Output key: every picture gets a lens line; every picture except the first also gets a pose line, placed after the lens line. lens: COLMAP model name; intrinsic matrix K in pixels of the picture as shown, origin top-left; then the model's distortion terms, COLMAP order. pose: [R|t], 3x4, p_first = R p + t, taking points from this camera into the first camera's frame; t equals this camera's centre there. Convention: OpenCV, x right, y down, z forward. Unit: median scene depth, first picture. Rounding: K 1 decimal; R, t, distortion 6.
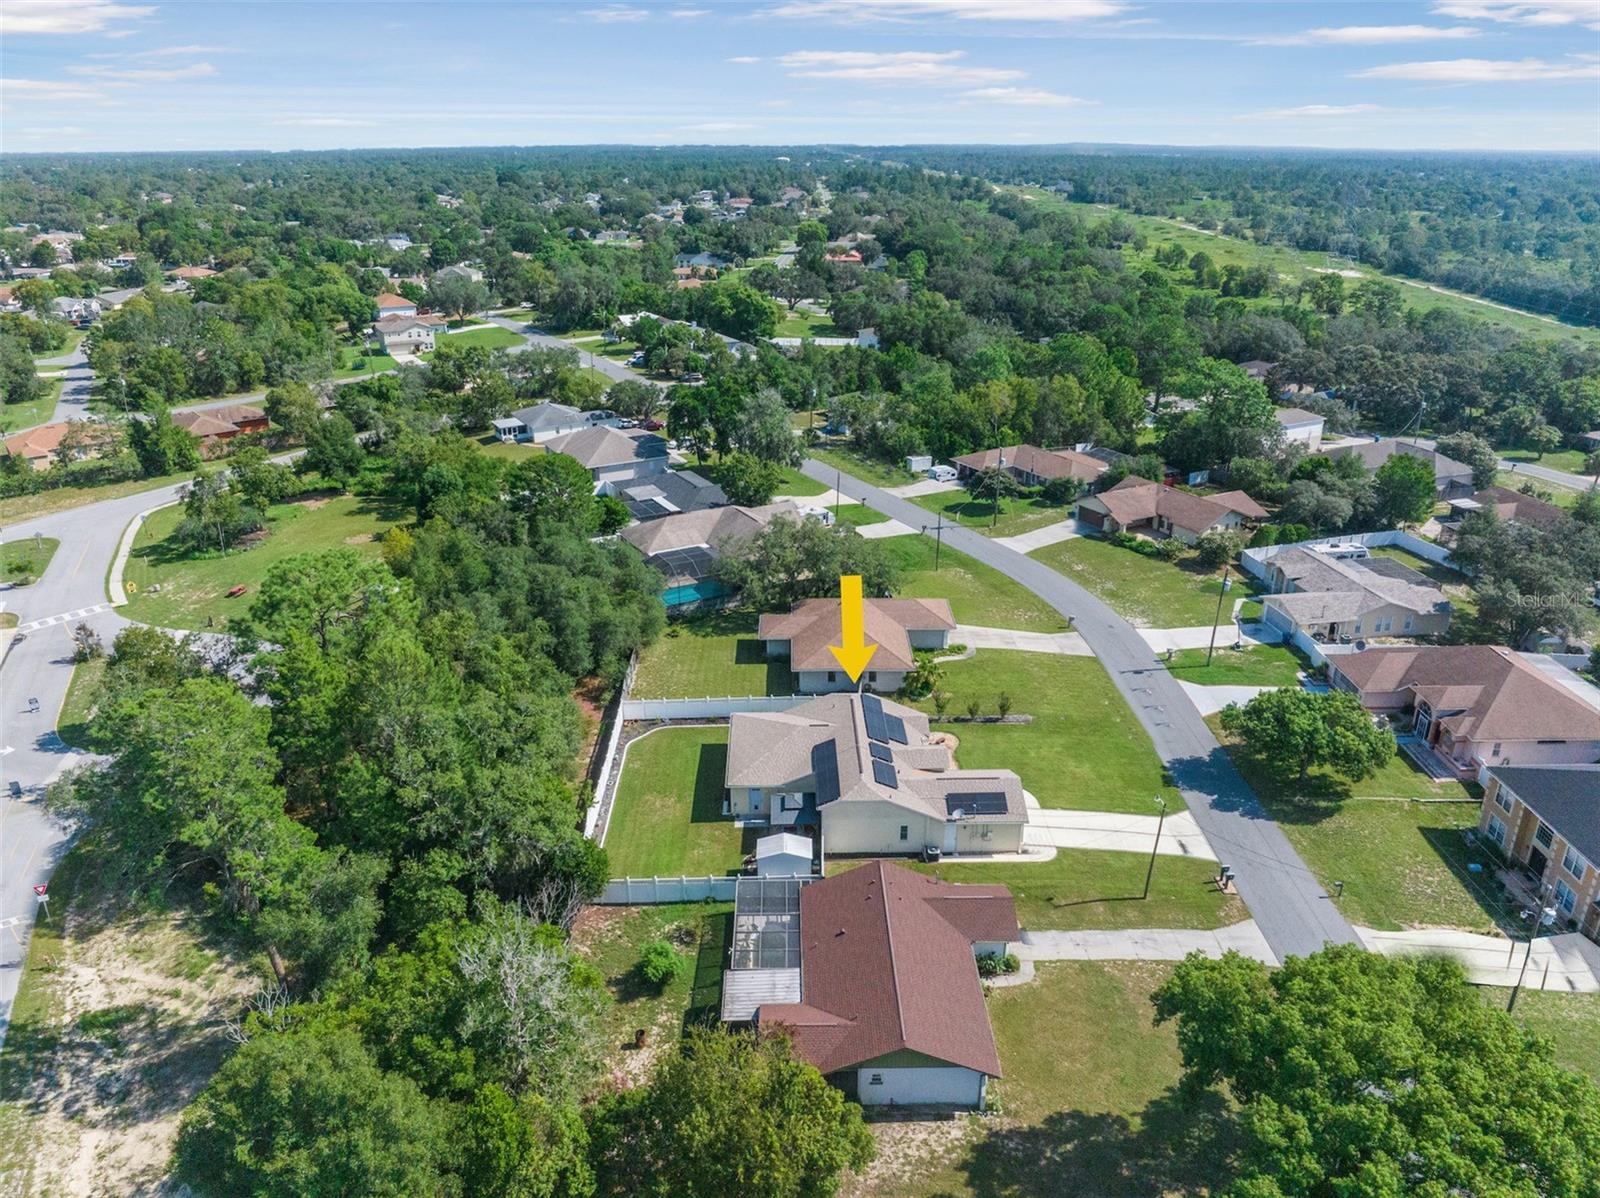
lens RADIAL K [[1146.1, 0, 800.0], [0, 1146.1, 599.0], [0, 0, 1]] dist [-0.069750, 0.044868]
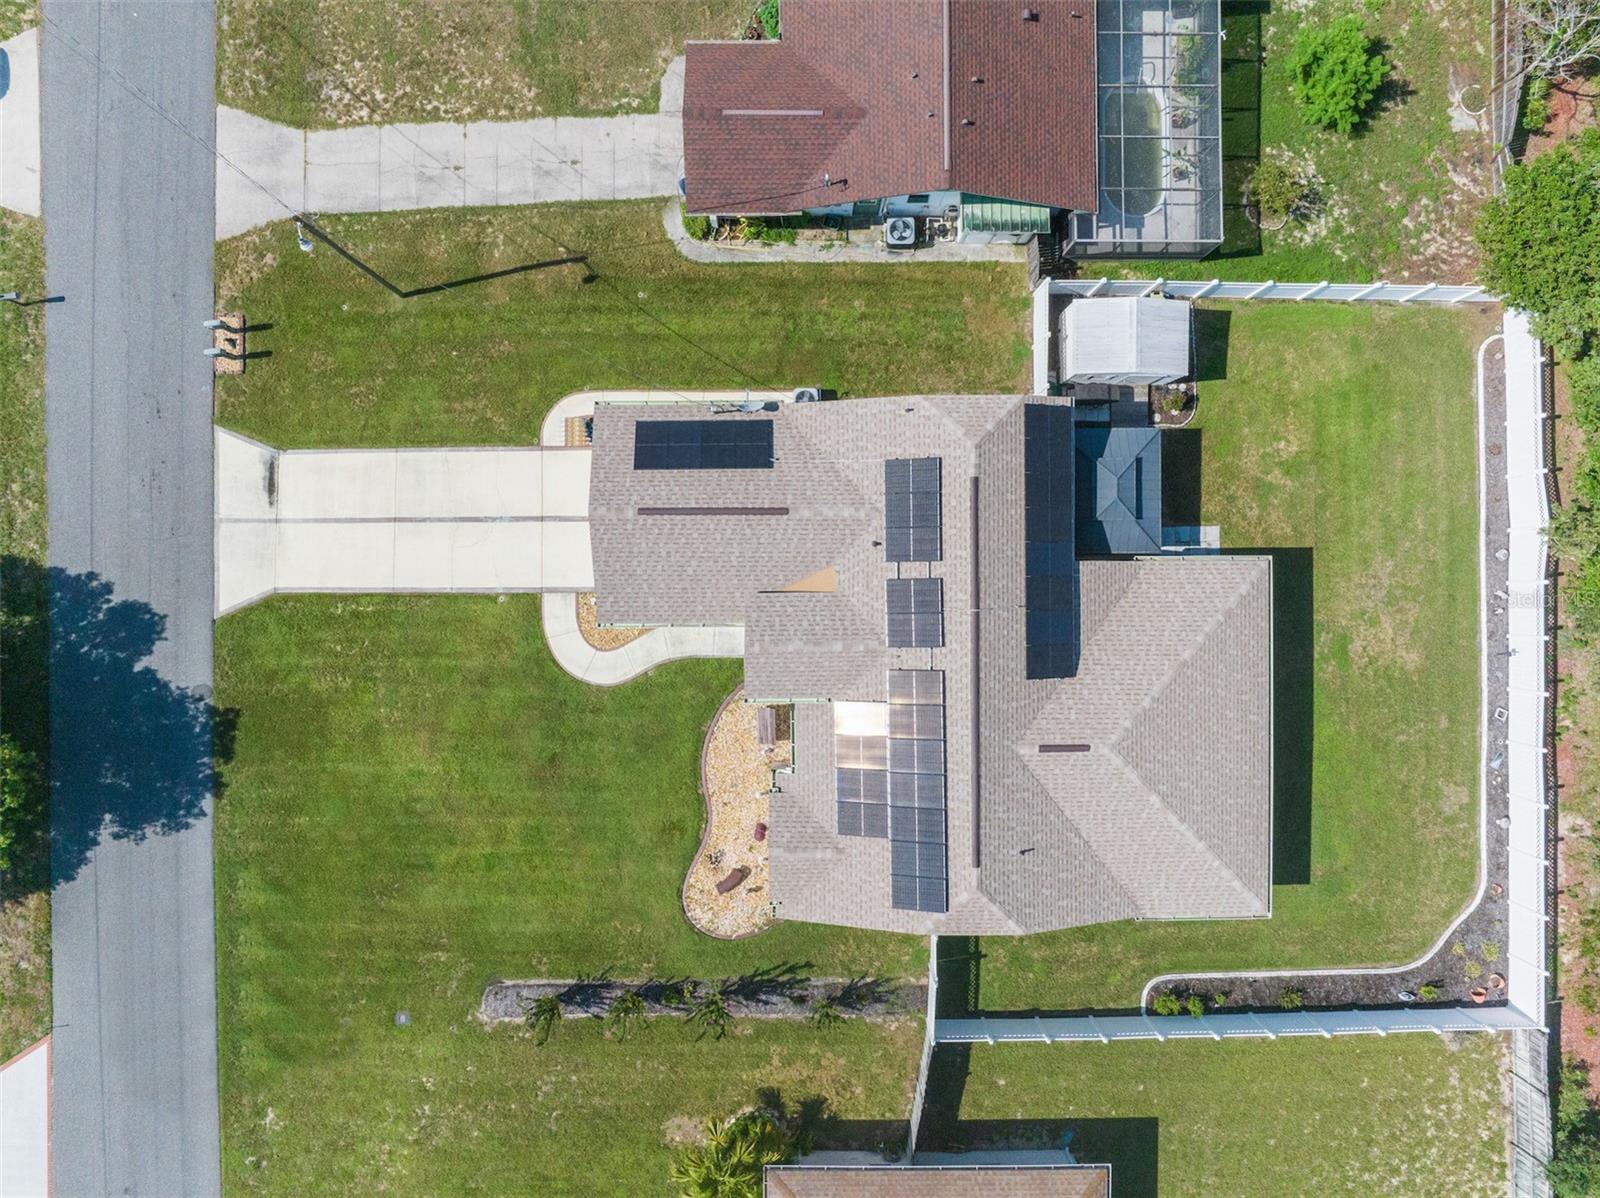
lens RADIAL K [[1150.0, 0, 800.0], [0, 1150.0, 599.0], [0, 0, 1]] dist [-0.070467, 0.046397]
pose [[-0.999182, -0.018820, -0.035783, 0.094506], [-0.025210, -0.401922, 0.915327, -0.183688], [-0.031609, 0.915481, 0.401119, 0.620607]]
